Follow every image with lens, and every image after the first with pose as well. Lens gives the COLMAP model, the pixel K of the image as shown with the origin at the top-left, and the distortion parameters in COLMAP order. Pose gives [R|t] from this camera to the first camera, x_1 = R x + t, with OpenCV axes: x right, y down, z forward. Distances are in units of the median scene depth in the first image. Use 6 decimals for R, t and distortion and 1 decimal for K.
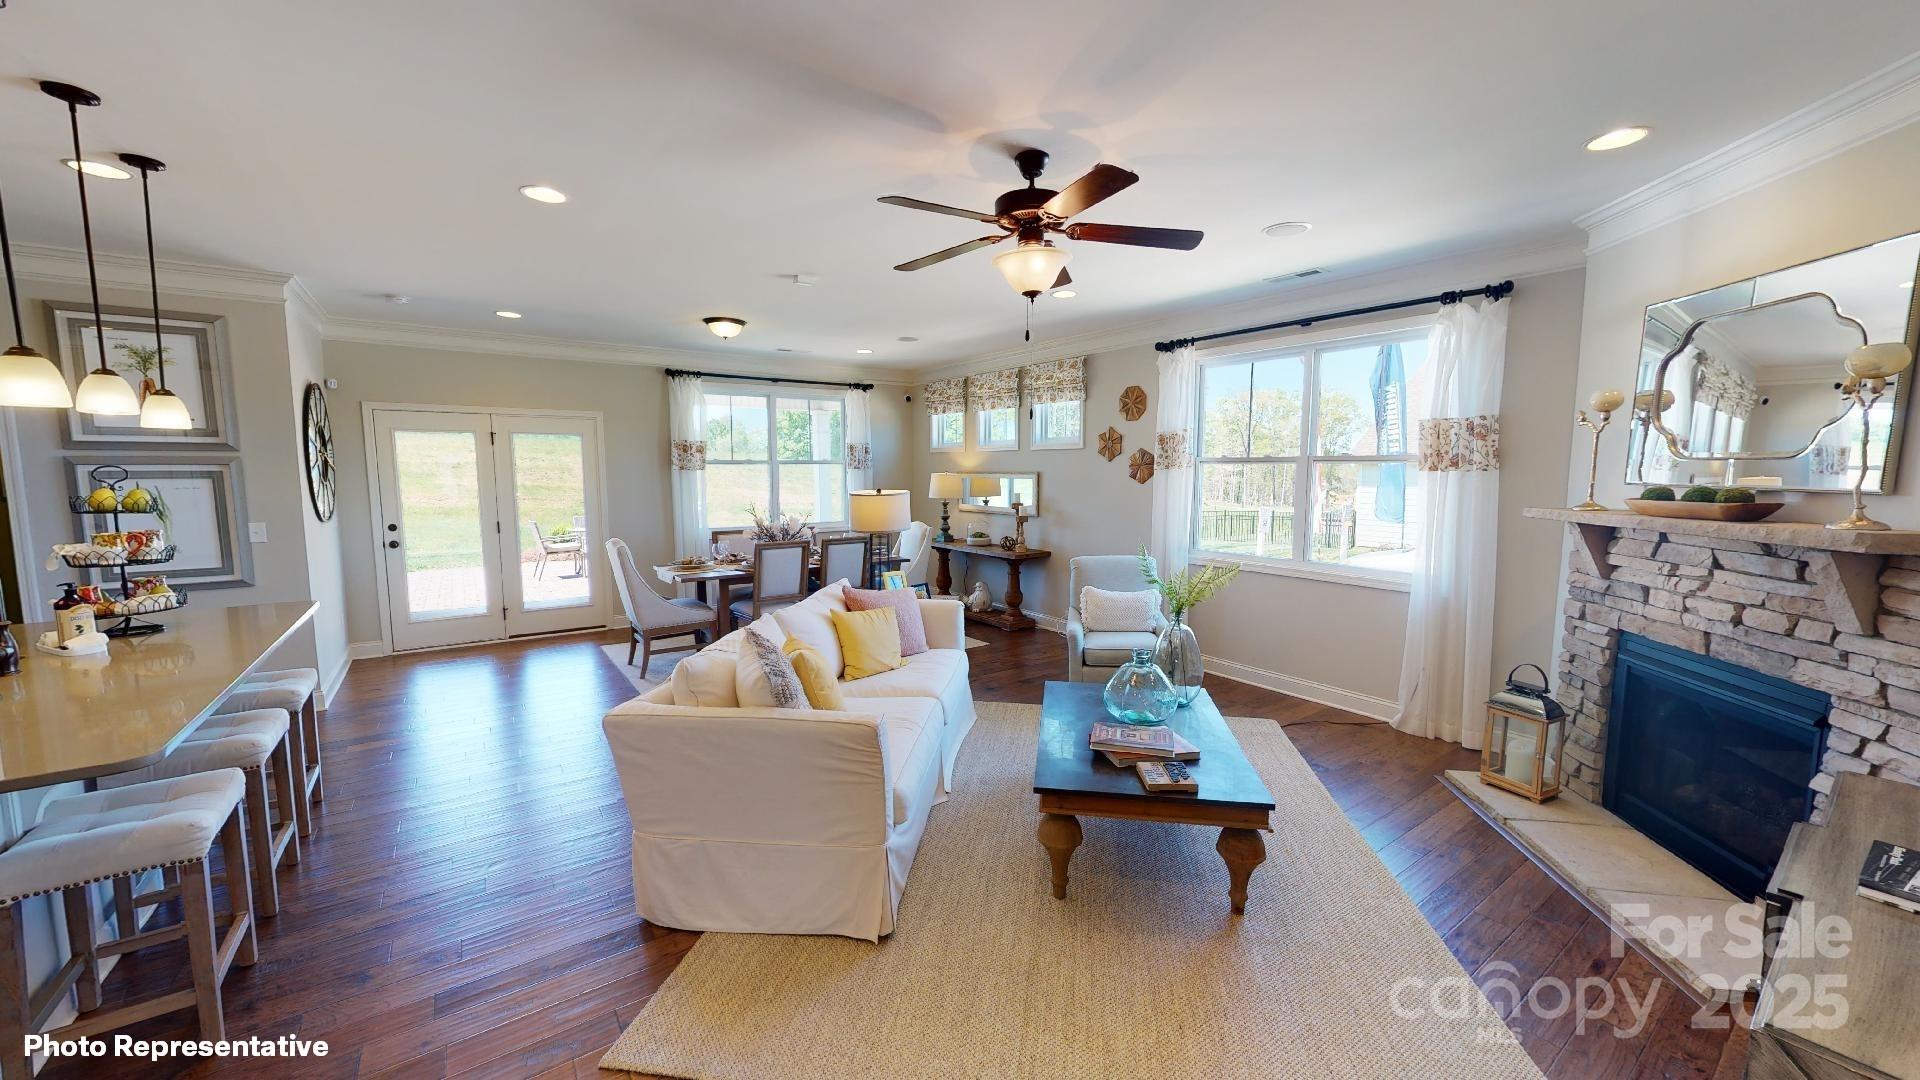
lens RADIAL K [[710.2, 0, 961.4], [0, 710.2, 548.5], [0, 0, 1]] dist [0.002477, 0.000038]
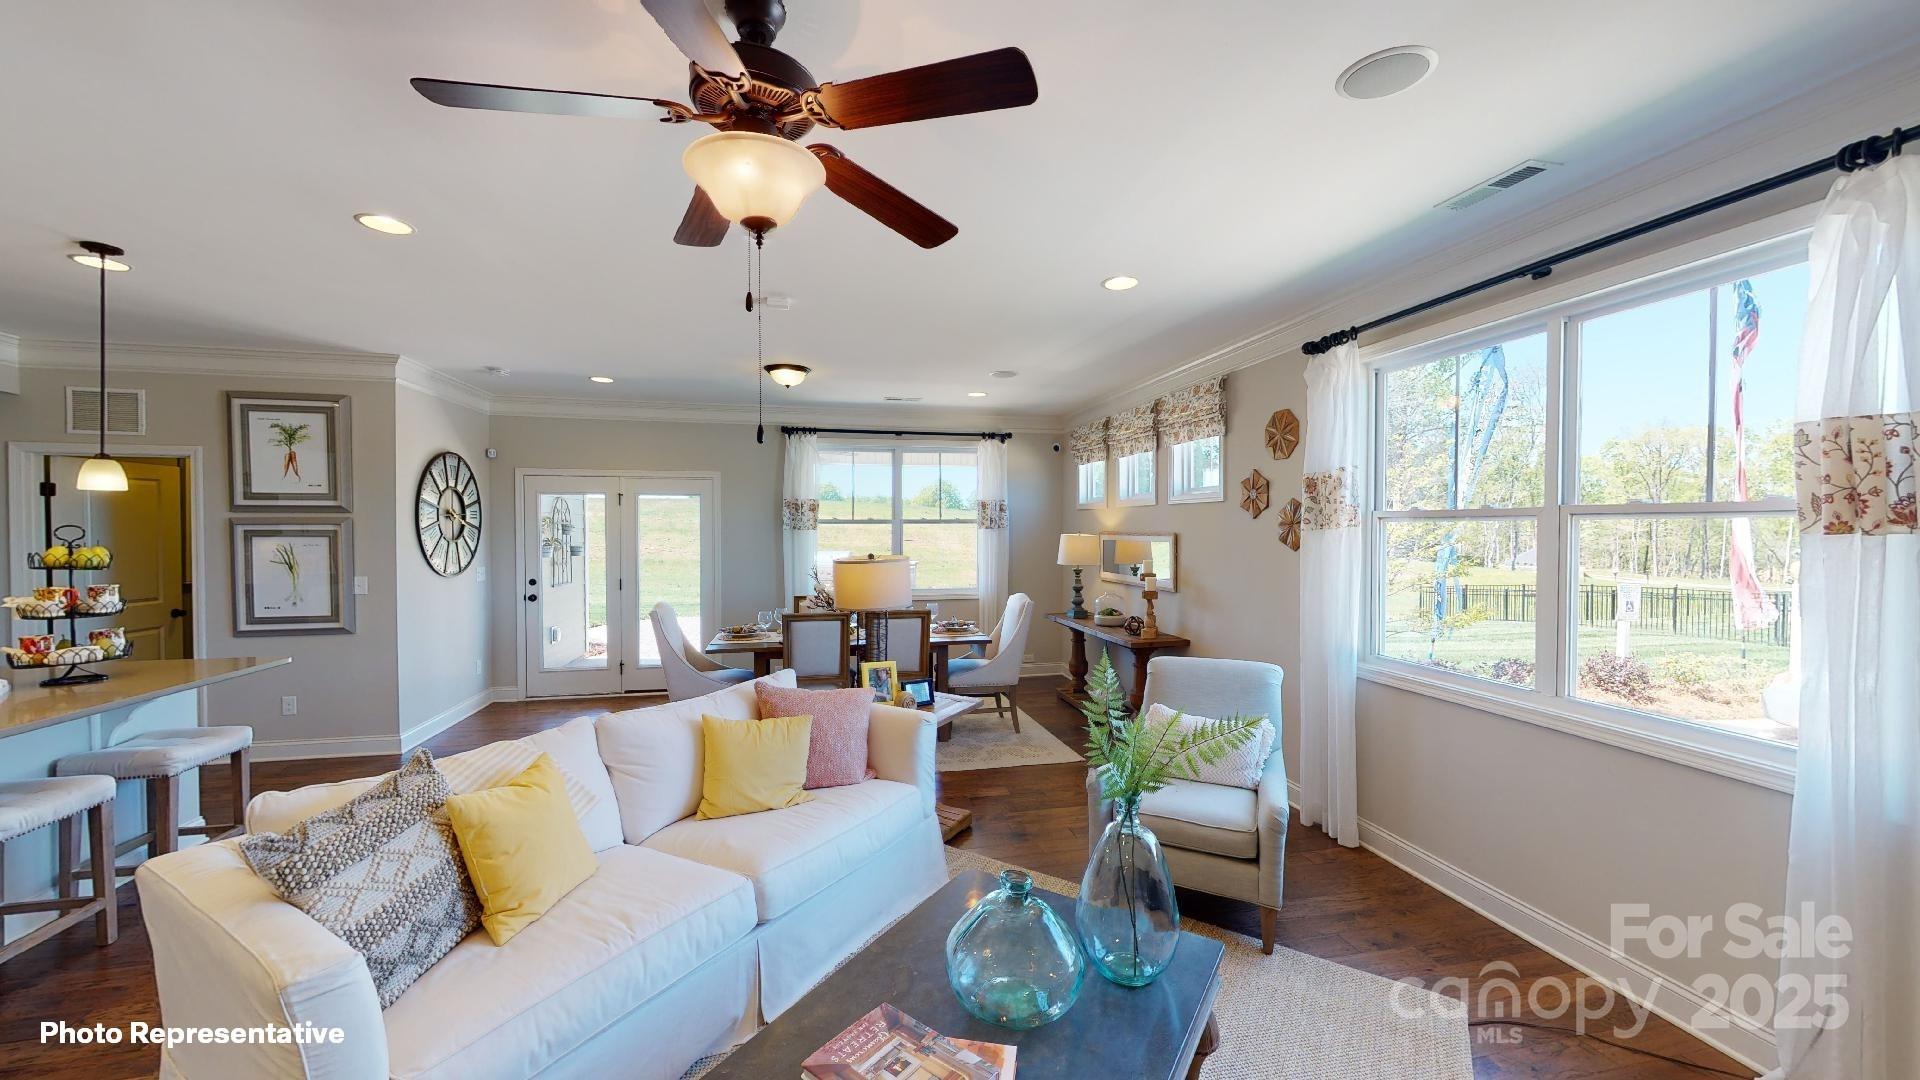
lens RADIAL K [[710.2, 0, 958.9], [0, 710.2, 546.8], [0, 0, 1]] dist [0.002477, 0.000038]
pose [[0.920037, 0.010530, -0.391689, 0.243180], [-0.044445, 0.995992, -0.077621, -0.030477], [0.389302, 0.088822, 0.916818, 0.275430]]
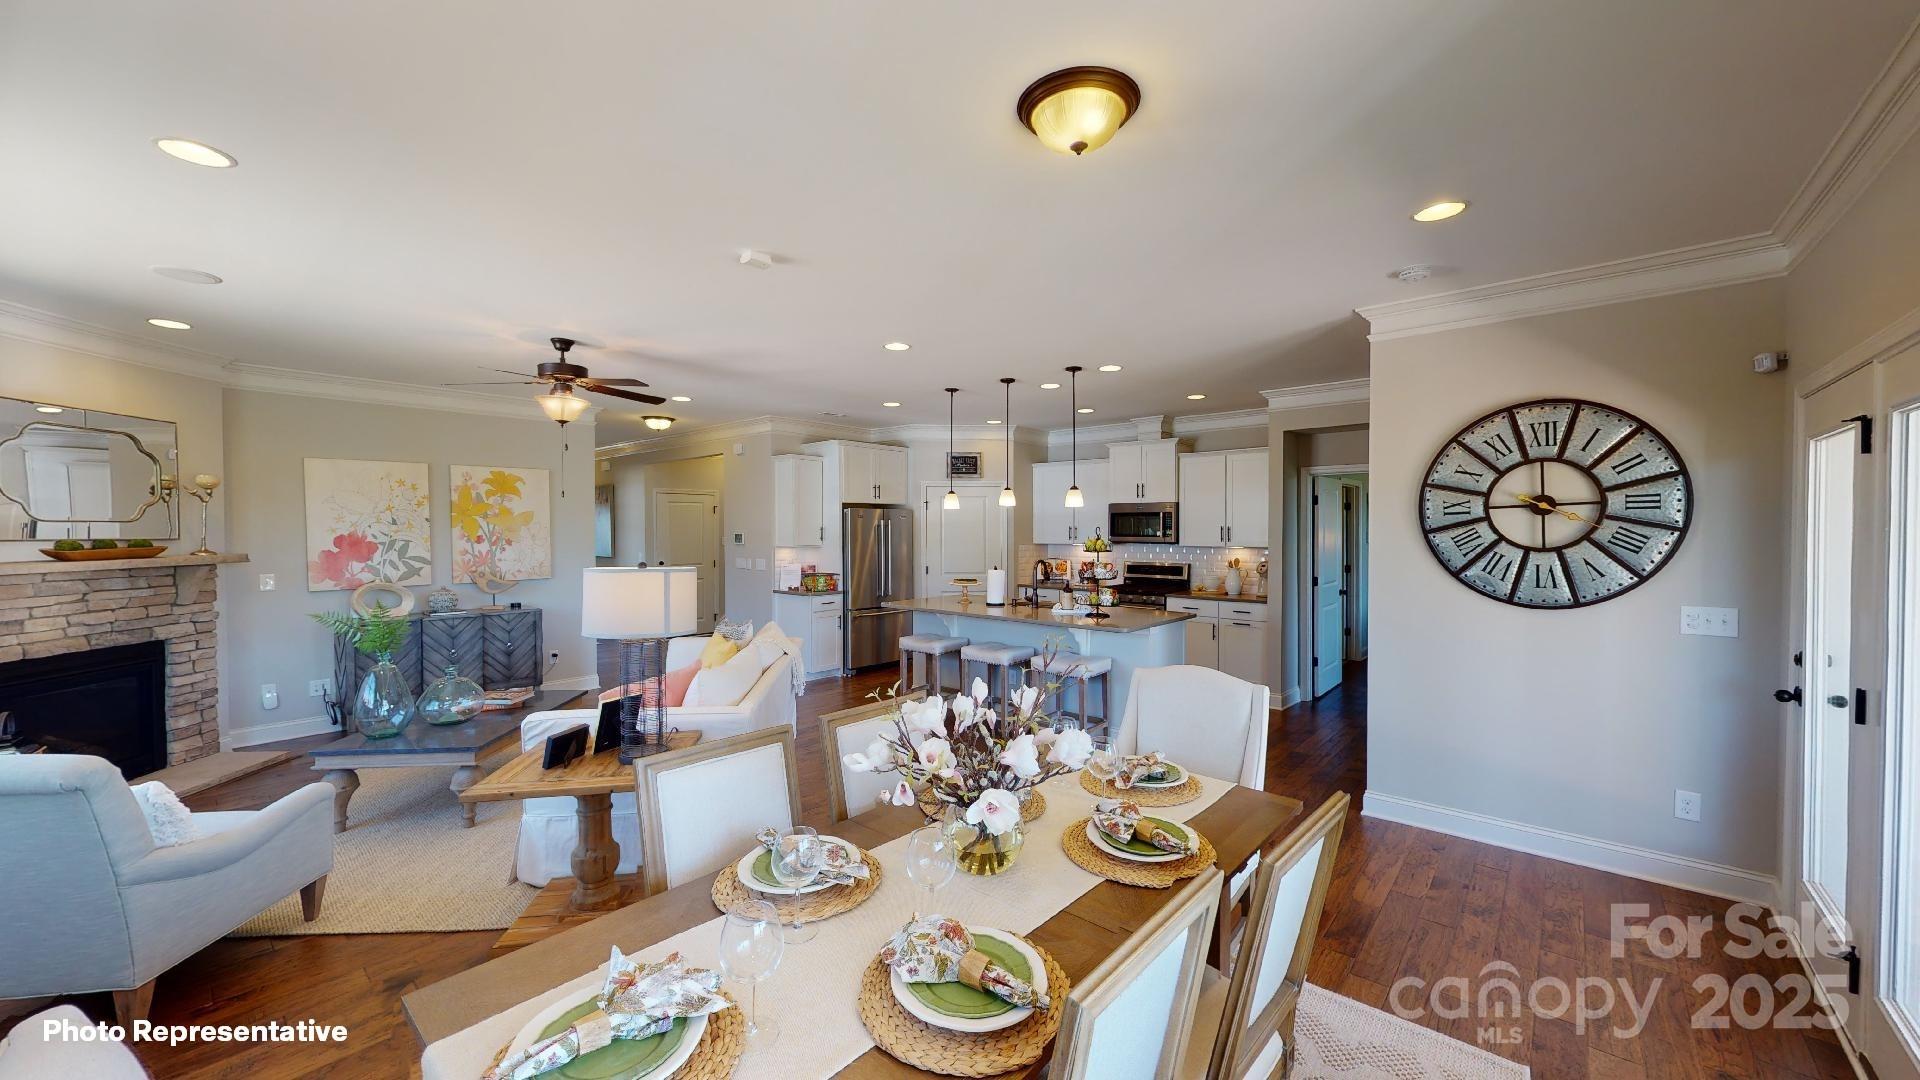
lens RADIAL K [[710.2, 0, 968.3], [0, 710.2, 553.6], [0, 0, 1]] dist [0.002477, 0.000038]
pose [[-0.969955, 0.007845, -0.243158, -0.202053], [-0.026809, 0.989946, 0.138879, -0.155888], [0.241803, 0.141225, -0.959993, 1.427467]]
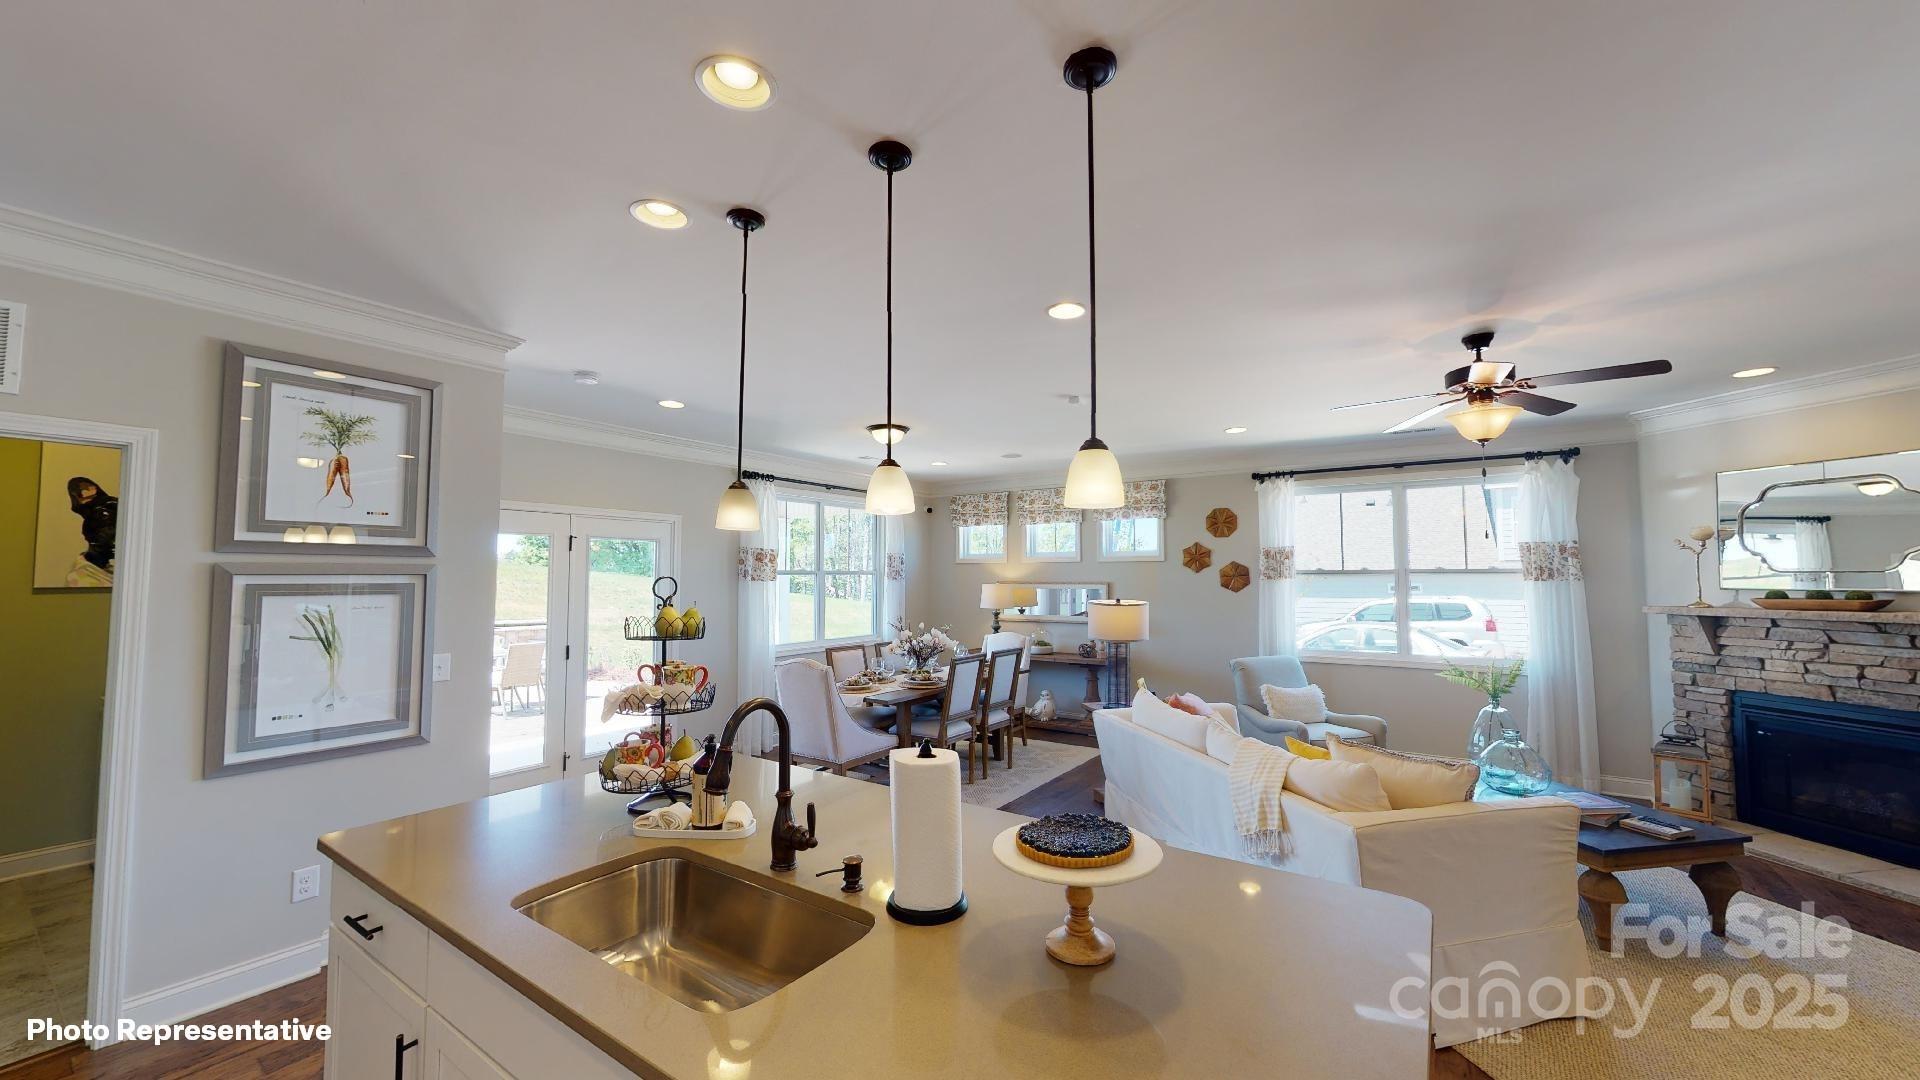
lens RADIAL K [[710.2, 0, 963.6], [0, 710.2, 540.8], [0, 0, 1]] dist [0.002477, 0.000038]
pose [[0.936740, 0.017640, 0.349582, -0.598800], [0.040684, 0.986473, -0.158795, -0.010341], [-0.347654, 0.162972, 0.923351, 0.095222]]
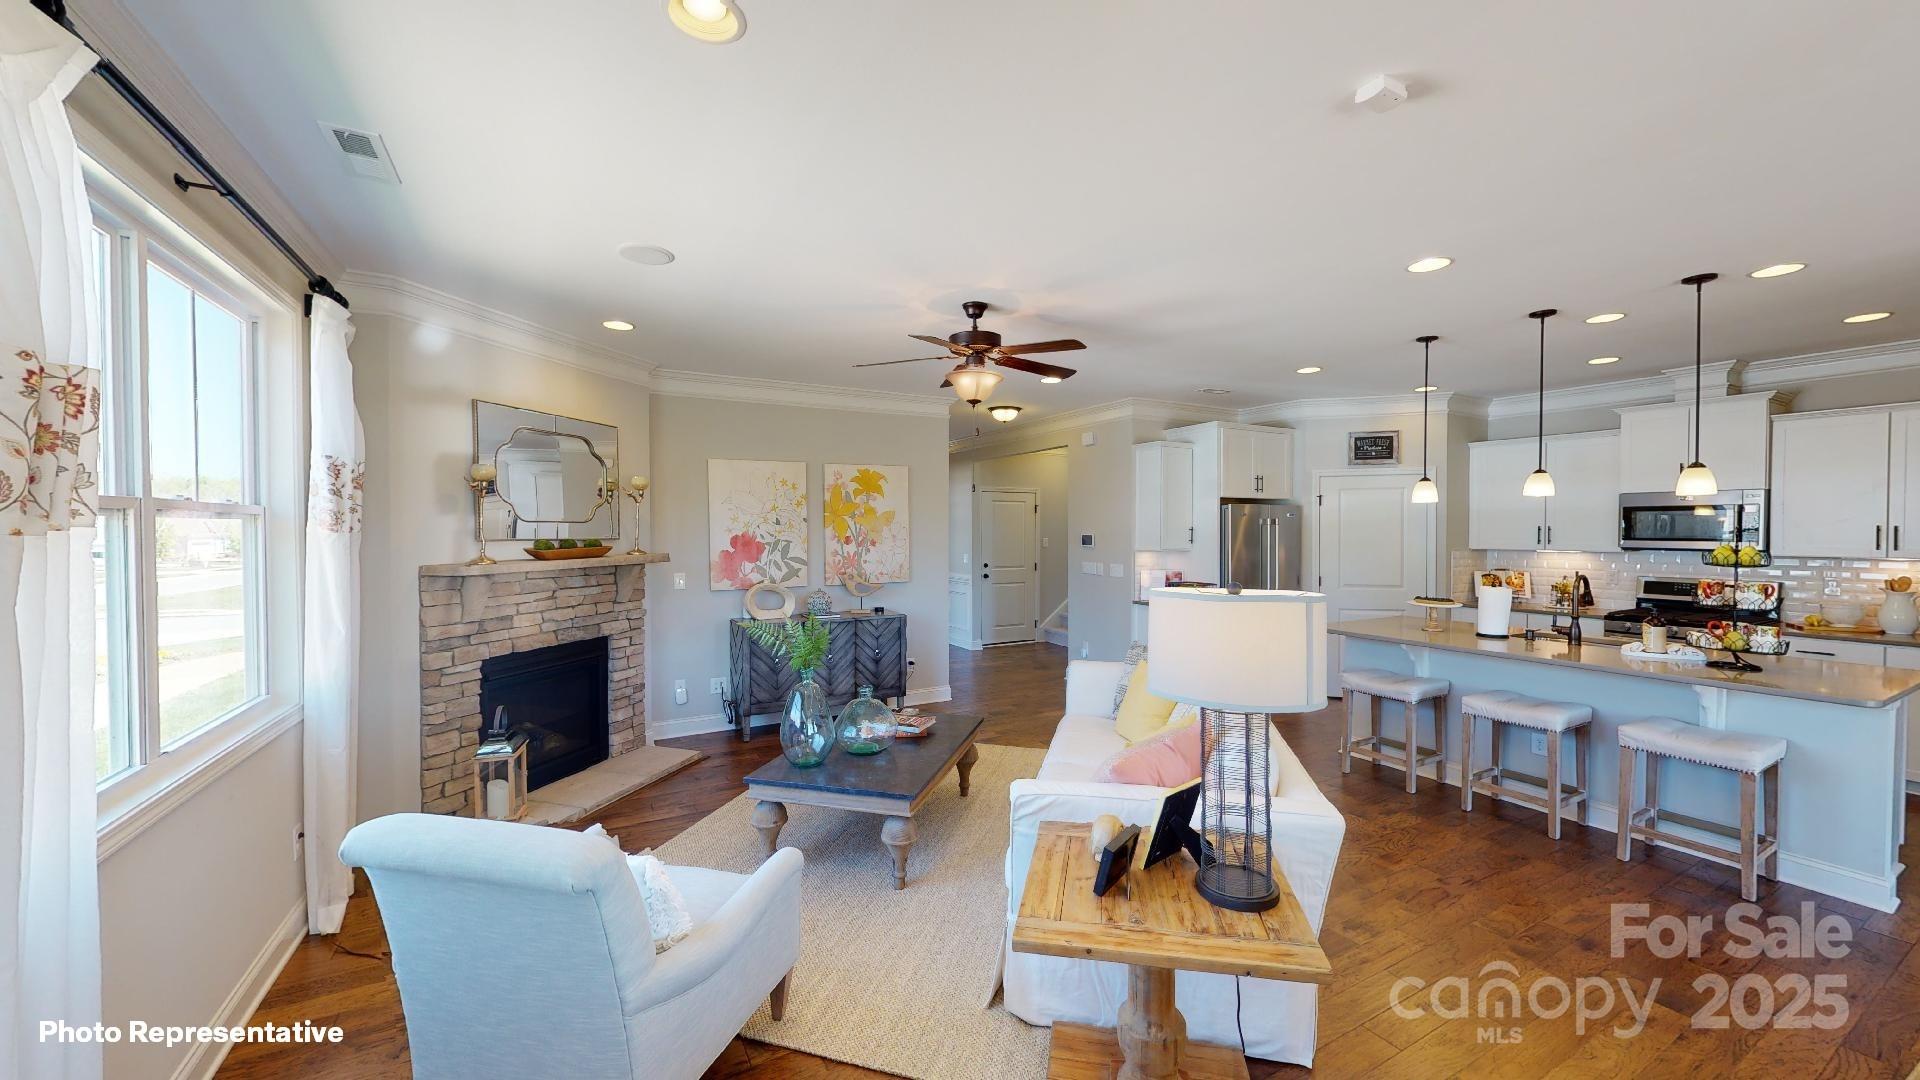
lens RADIAL K [[710.2, 0, 966.8], [0, 710.2, 558.8], [0, 0, 1]] dist [0.002477, 0.000038]
pose [[-0.995293, -0.005536, 0.096752, -0.008426], [0.008950, 0.988850, 0.148648, -0.131982], [-0.096496, 0.148814, -0.984146, 1.207291]]
